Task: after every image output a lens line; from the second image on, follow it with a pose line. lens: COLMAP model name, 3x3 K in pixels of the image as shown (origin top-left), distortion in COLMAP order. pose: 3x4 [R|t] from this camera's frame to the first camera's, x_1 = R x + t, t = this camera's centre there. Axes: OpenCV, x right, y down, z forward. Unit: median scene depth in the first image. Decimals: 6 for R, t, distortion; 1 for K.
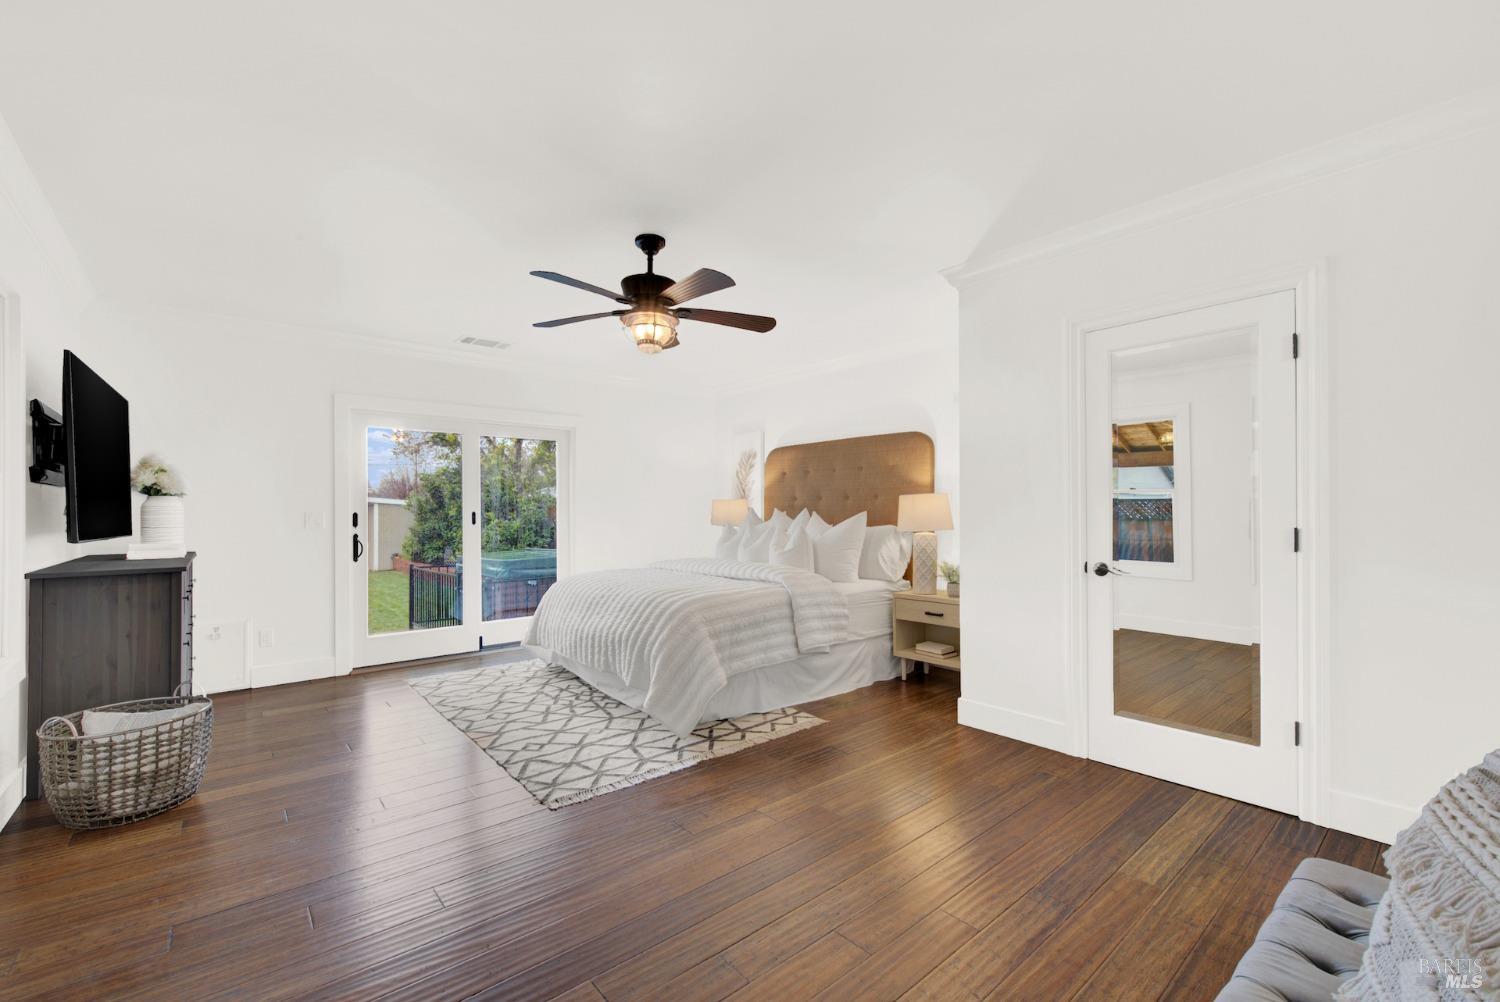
lens RADIAL K [[625.6, 0, 753.3], [0, 625.6, 512.9], [0, 0, 1]] dist [0.001977, -0.000177]
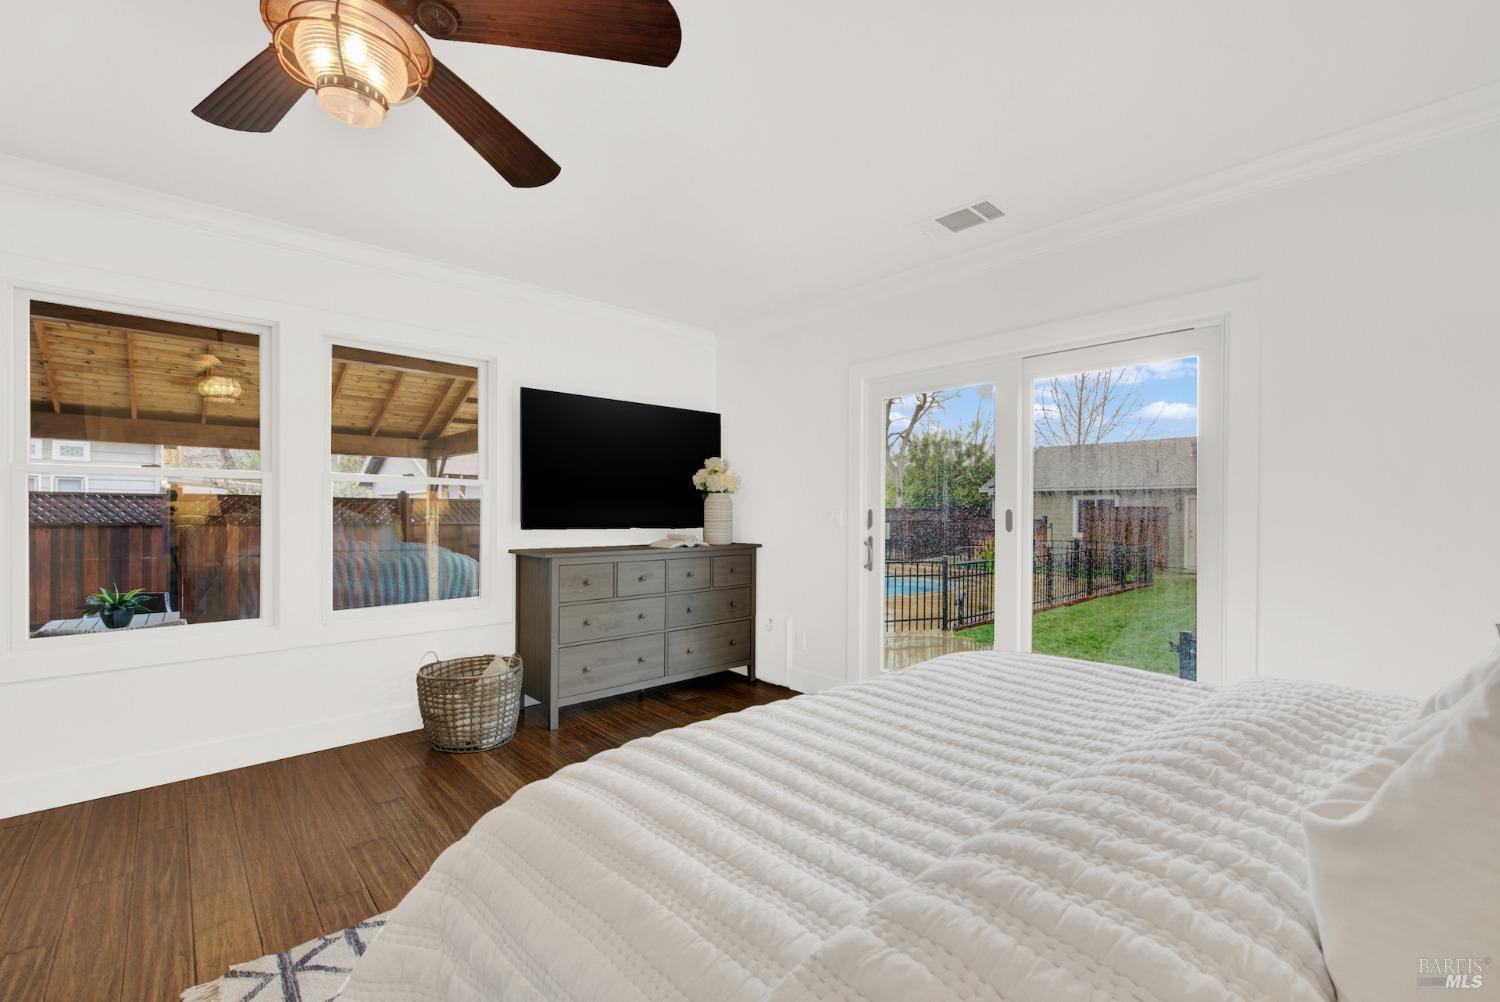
lens RADIAL K [[637.3, 0, 751.9], [0, 637.3, 511.4], [0, 0, 1]] dist [0.004670, -0.000034]
pose [[0.030572, 0.009554, -0.999487, 0.245576], [-0.005777, 0.999939, 0.009382, -0.006830], [0.999516, 0.005487, 0.030625, 1.181658]]
